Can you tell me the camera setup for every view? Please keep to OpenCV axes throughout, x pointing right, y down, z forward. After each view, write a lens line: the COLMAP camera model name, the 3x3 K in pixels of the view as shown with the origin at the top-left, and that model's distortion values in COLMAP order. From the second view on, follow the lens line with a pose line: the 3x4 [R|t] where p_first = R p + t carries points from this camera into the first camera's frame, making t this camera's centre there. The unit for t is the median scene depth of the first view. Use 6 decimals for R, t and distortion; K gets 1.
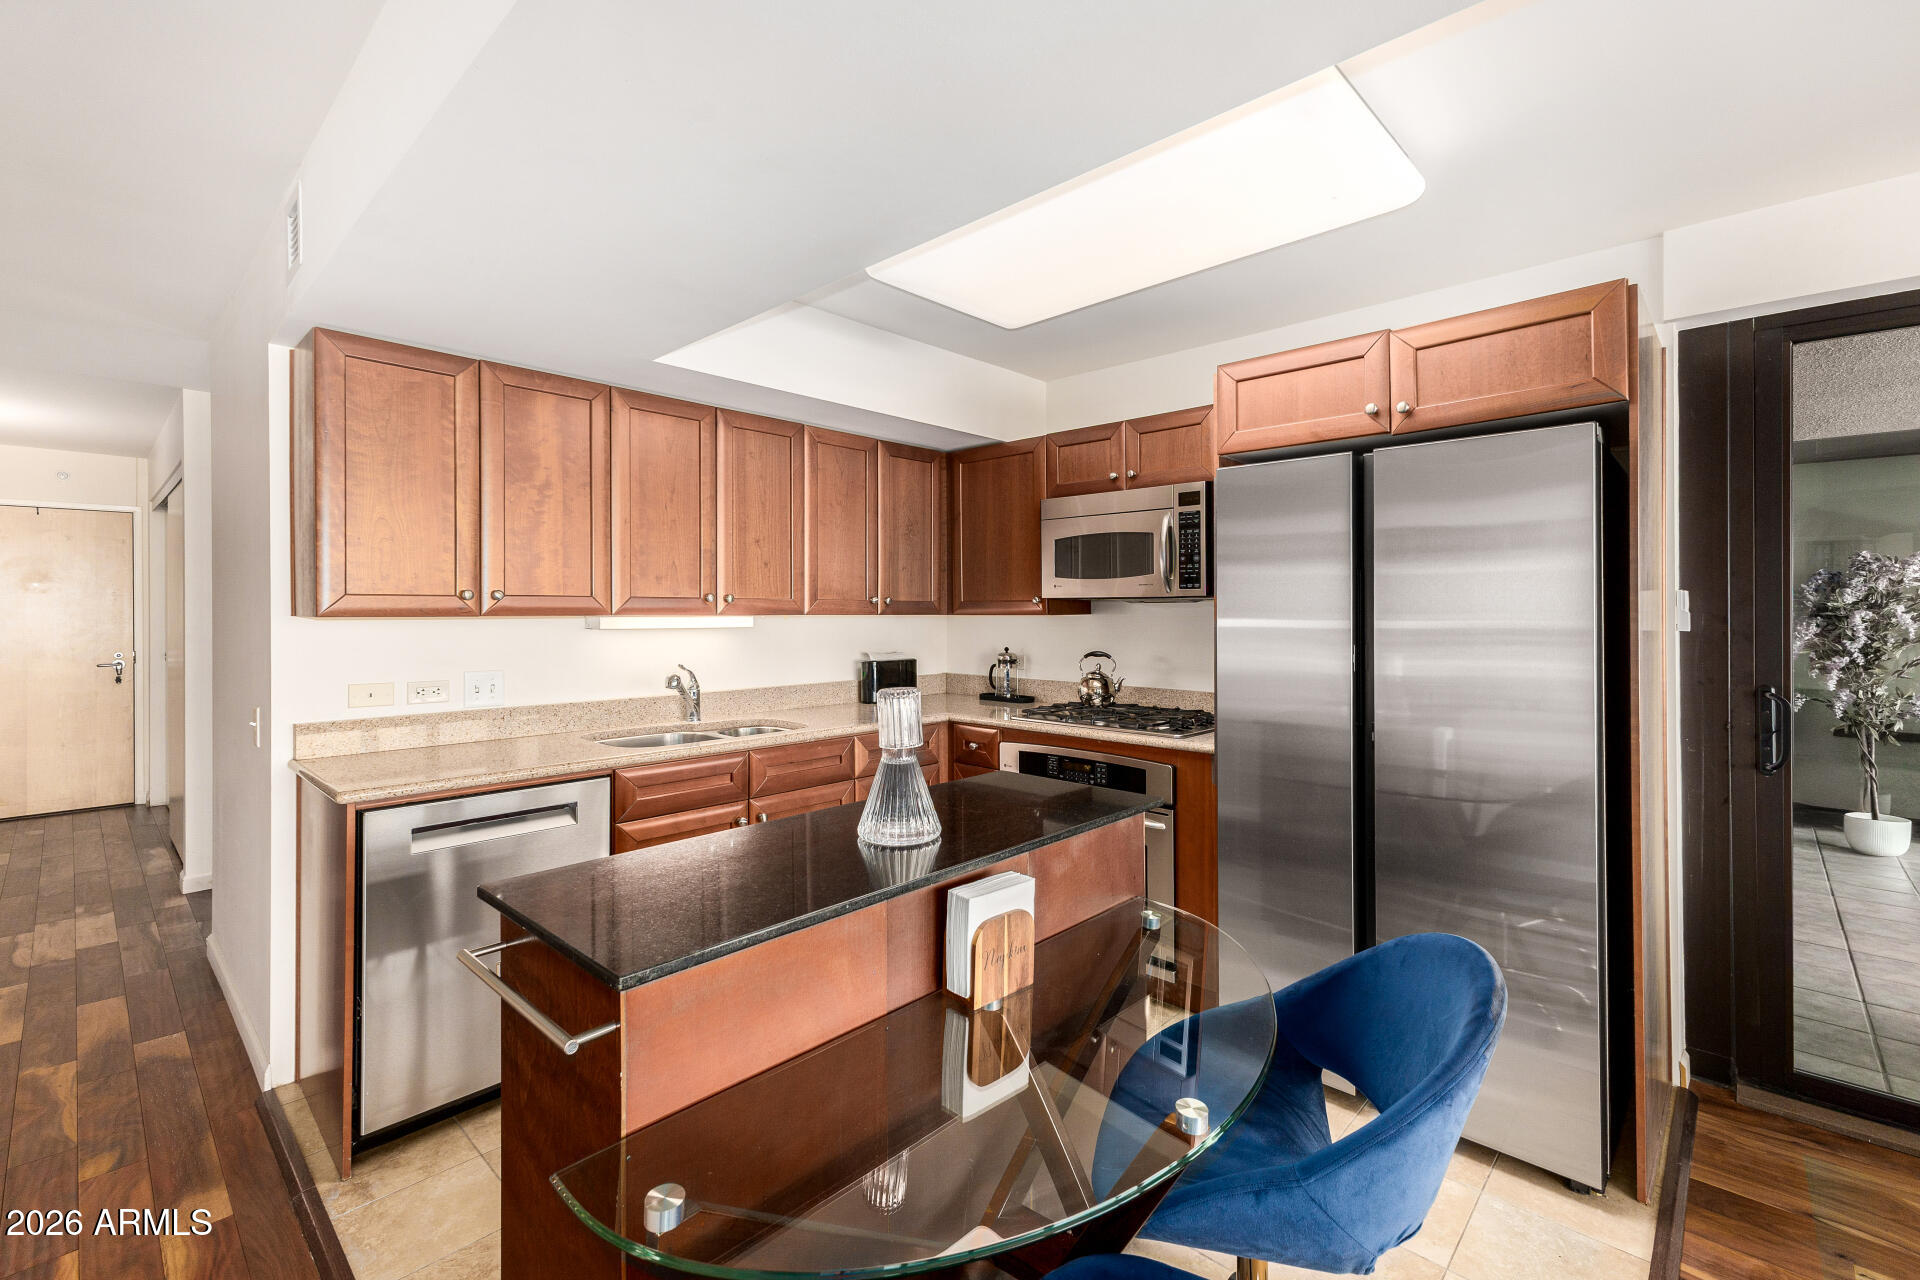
lens RADIAL K [[841.7, 0, 962.8], [0, 841.7, 613.4], [0, 0, 1]] dist [0.011159, -0.000272]
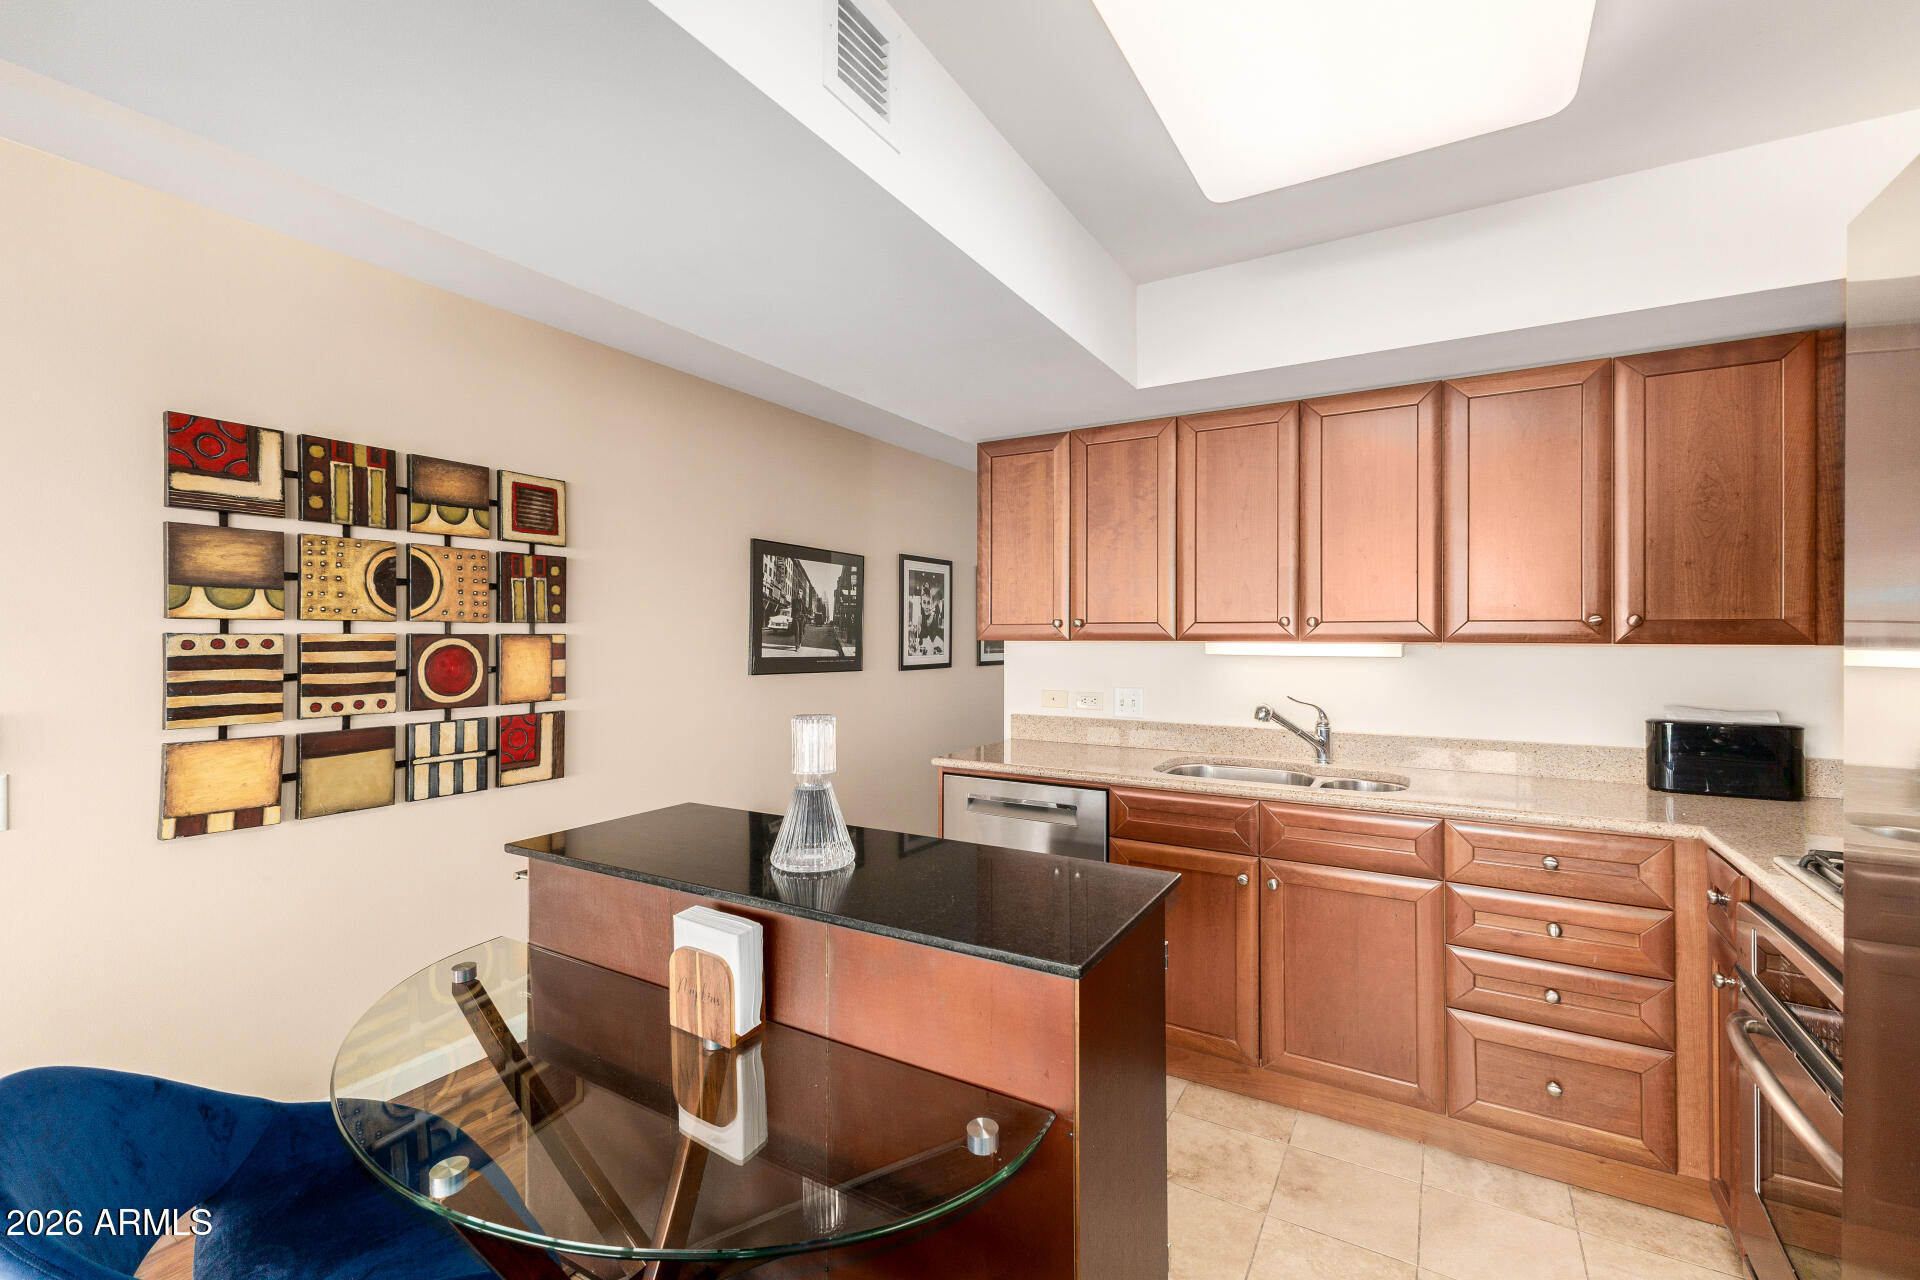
lens RADIAL K [[830.1, 0, 964.6], [0, 830.1, 631.6], [0, 0, 1]] dist [0.015456, -0.000113]
pose [[0.221848, -0.004491, -0.975071, 0.435115], [-0.004598, 0.999973, -0.005651, -0.001350], [0.975070, 0.005737, 0.221821, 0.450396]]
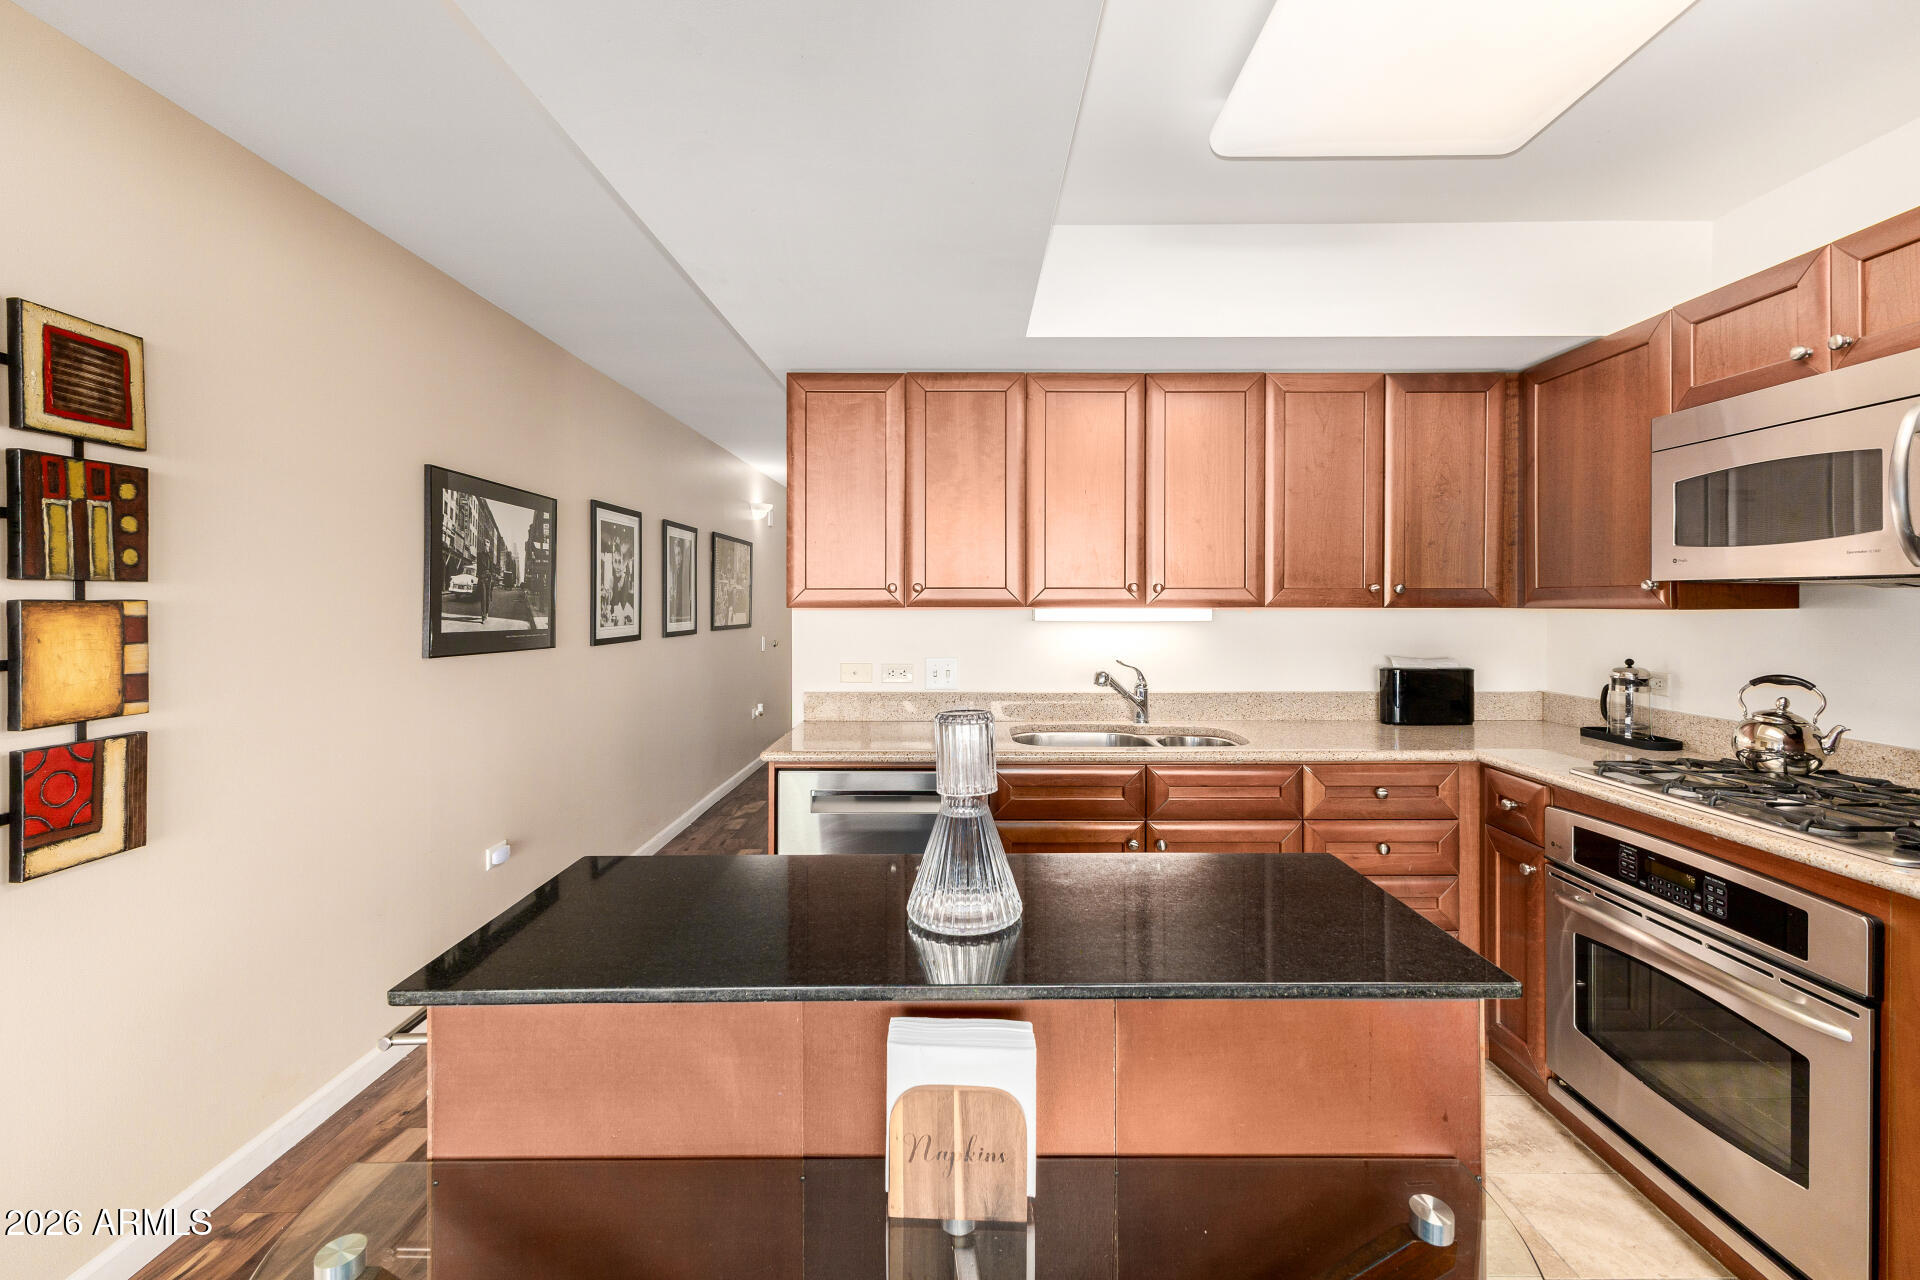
lens RADIAL K [[836.2, 0, 968.9], [0, 836.2, 607.3], [0, 0, 1]] dist [0.014599, -0.000462]
pose [[0.687215, 0.004567, -0.726440, 0.210871], [-0.002174, 0.999989, 0.004230, -0.000785], [0.726451, -0.001328, 0.687217, 0.241021]]
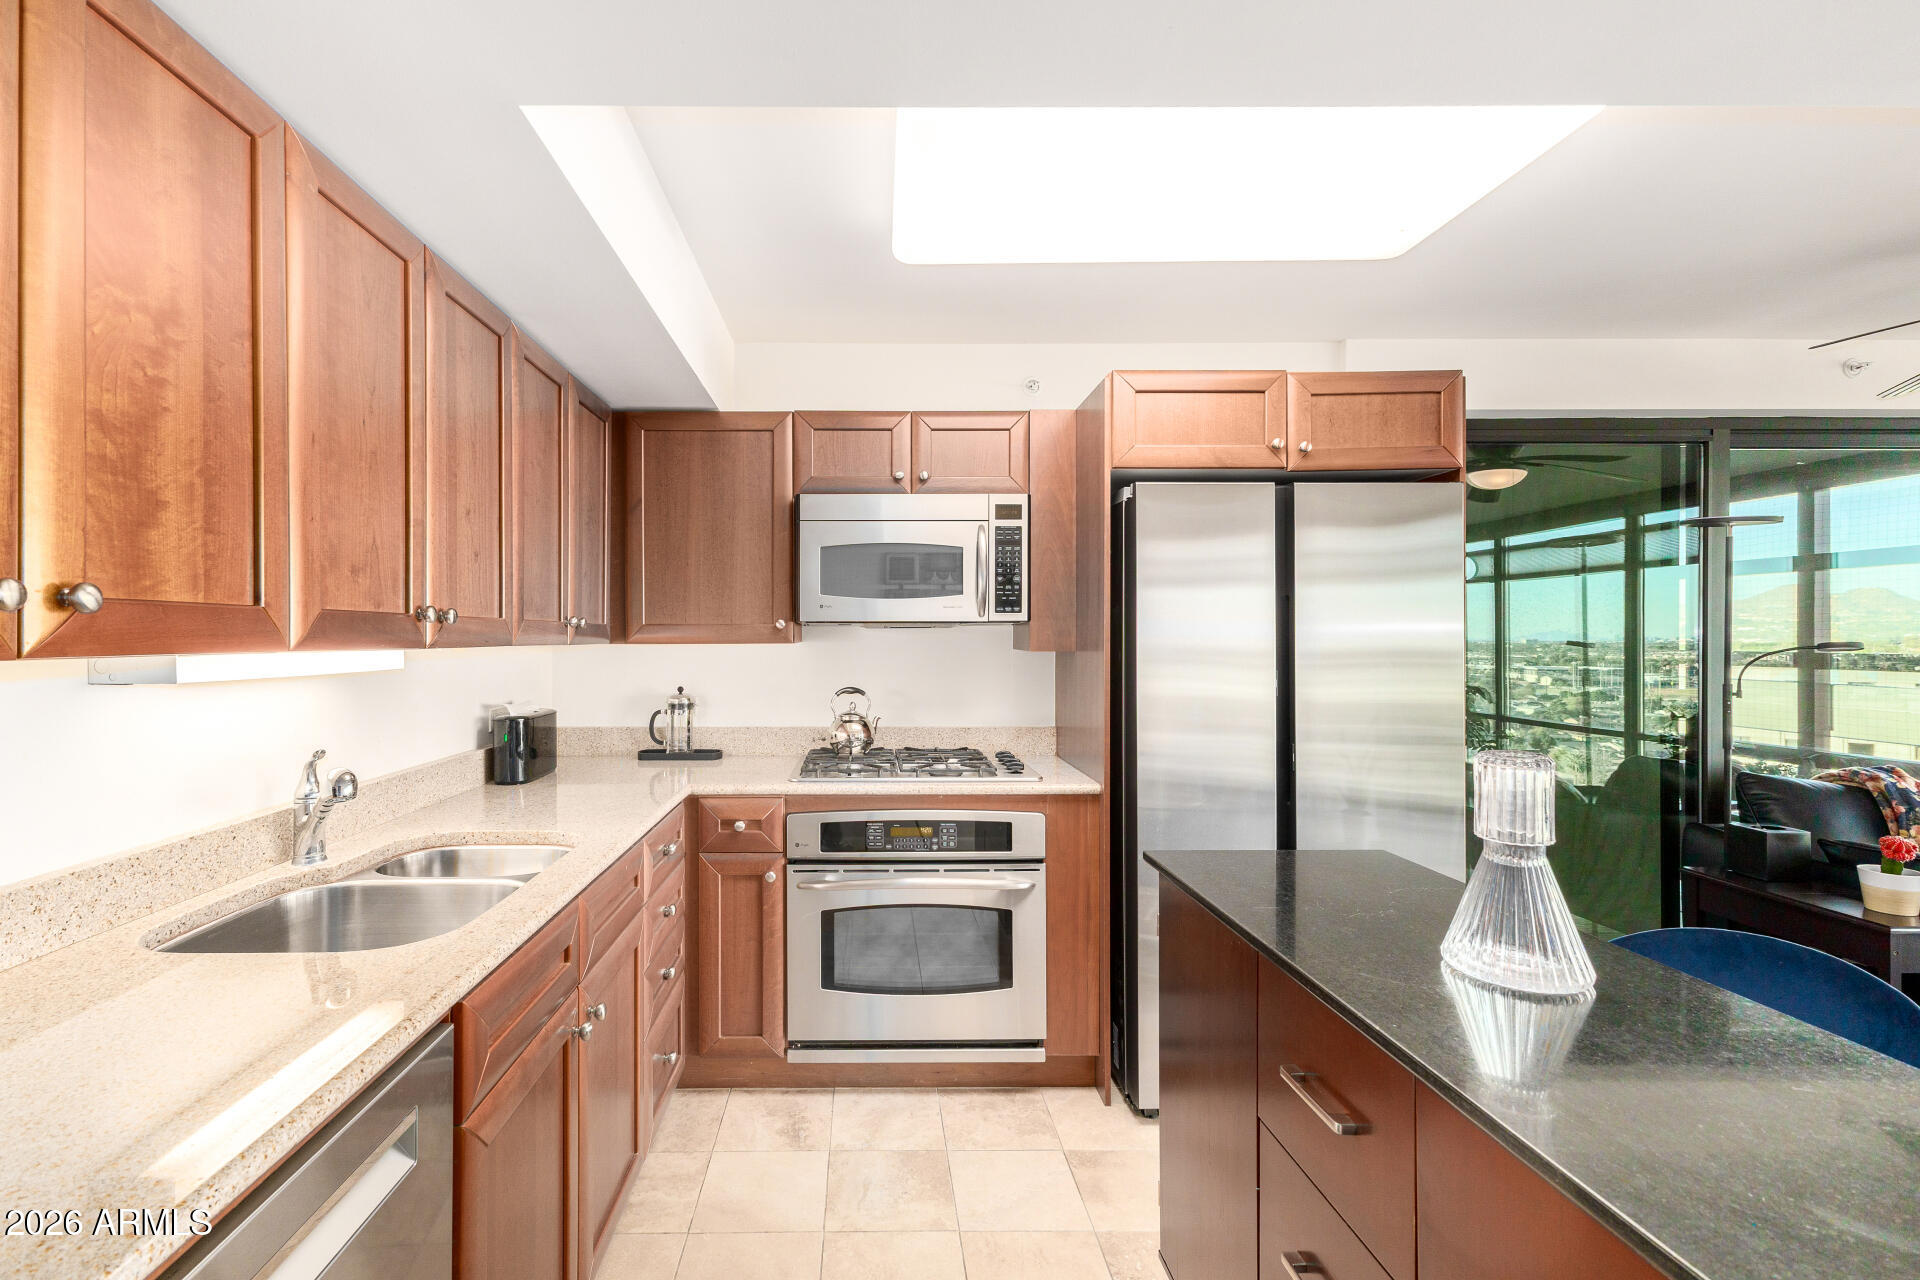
lens RADIAL K [[861.3, 0, 871.6], [0, 861.3, 639.4], [0, 0, 1]] dist [0.000842, 0.000020]
pose [[0.724498, -0.004428, 0.689263, -0.429853], [0.003928, 0.999990, 0.002294, -0.003369], [-0.689266, 0.001045, 0.724508, 0.403726]]
